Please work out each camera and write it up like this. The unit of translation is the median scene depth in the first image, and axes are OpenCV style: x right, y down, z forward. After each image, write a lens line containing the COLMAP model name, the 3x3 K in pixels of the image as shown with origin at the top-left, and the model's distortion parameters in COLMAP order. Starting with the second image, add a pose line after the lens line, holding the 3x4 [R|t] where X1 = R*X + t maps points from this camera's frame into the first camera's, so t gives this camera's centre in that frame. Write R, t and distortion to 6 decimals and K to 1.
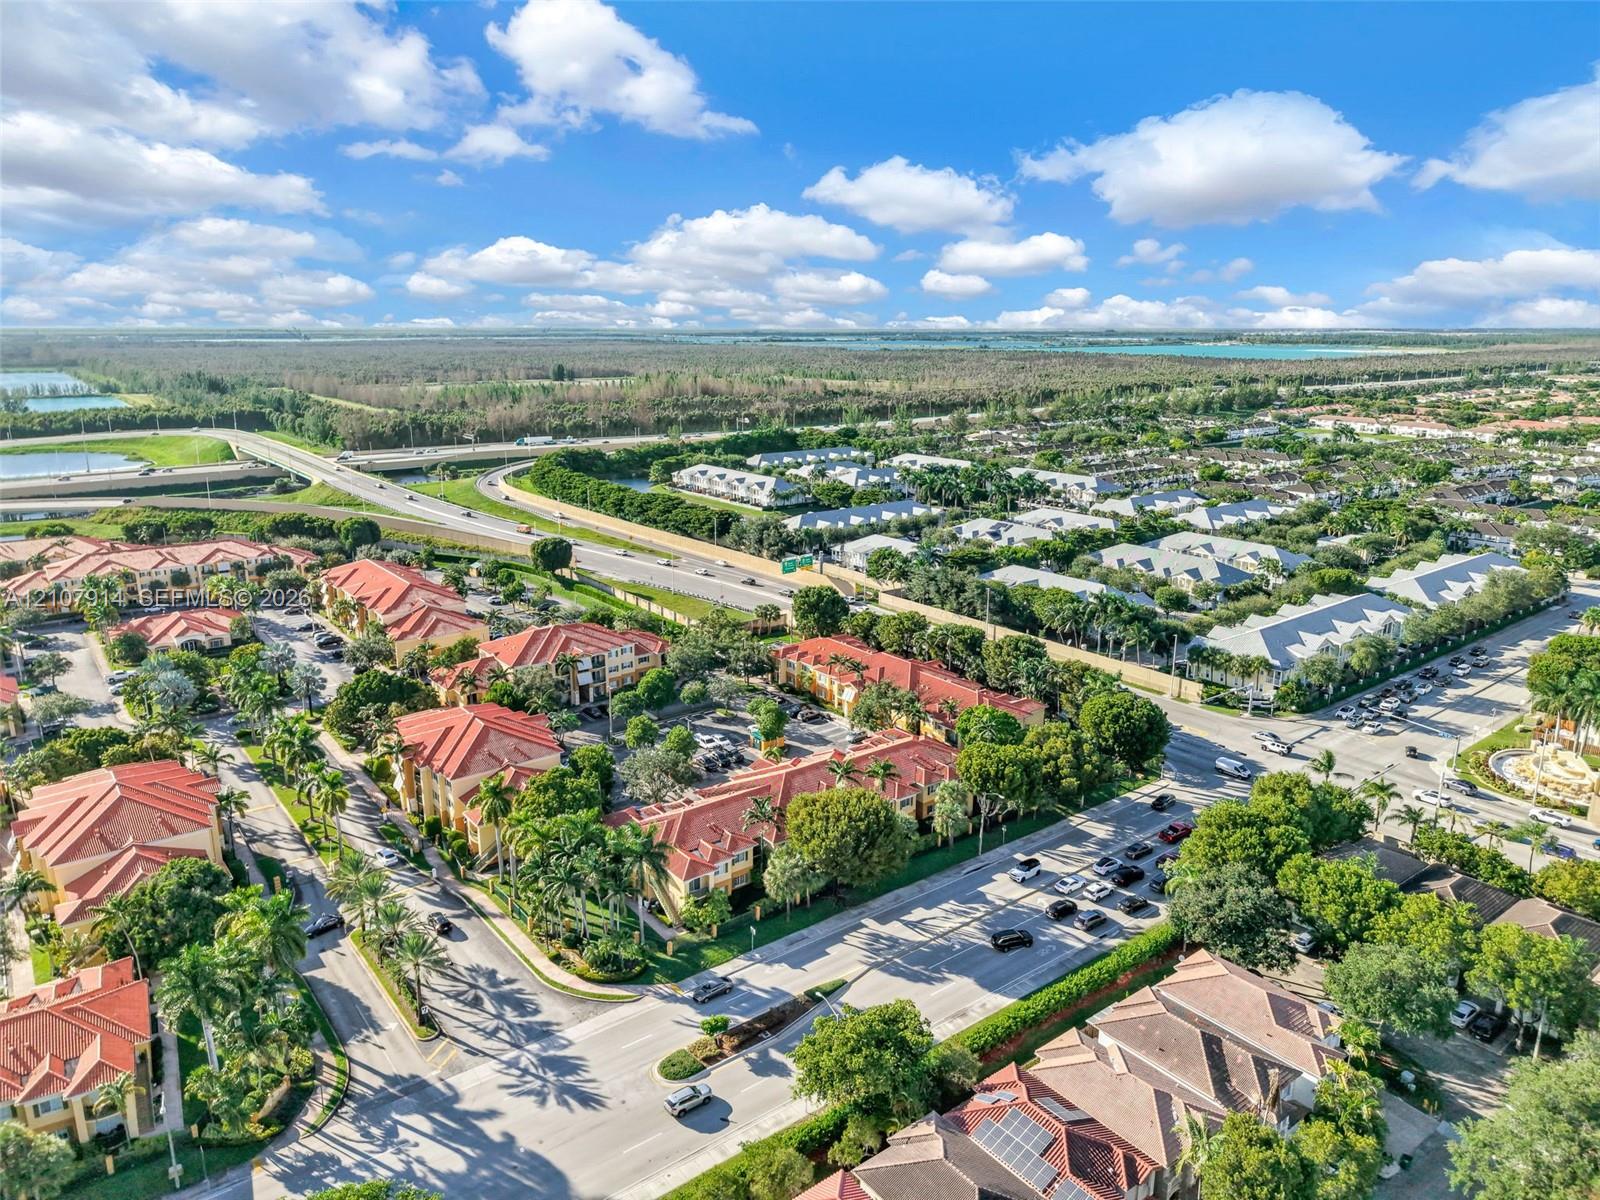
lens RADIAL K [[1071.6, 0, 808.5], [0, 1071.6, 599.2], [0, 0, 1]] dist [0.030244, -0.001682]
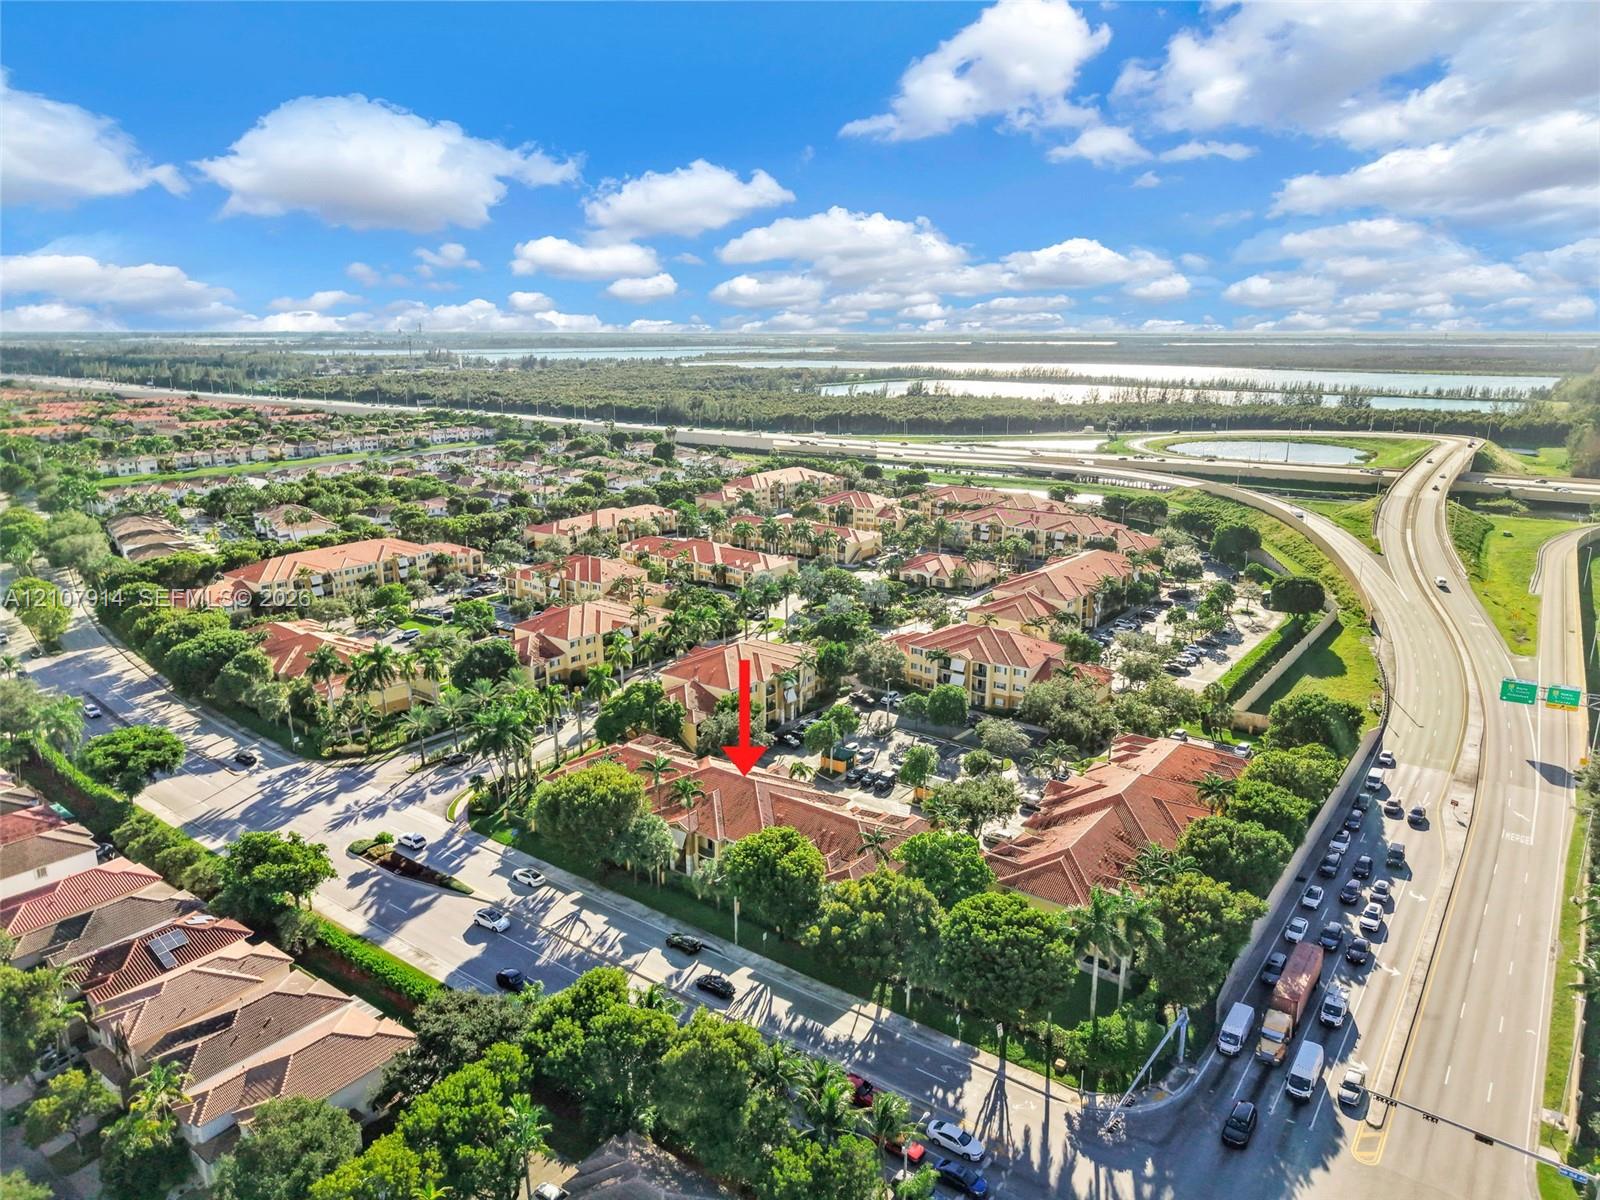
lens RADIAL K [[1071.6, 0, 808.5], [0, 1071.6, 599.2], [0, 0, 1]] dist [0.030244, -0.001682]
pose [[0.266989, 0.232536, -0.935224, 1.094614], [-0.235068, 0.956853, 0.170807, -0.226708], [0.934591, 0.174238, 0.310131, 0.872106]]
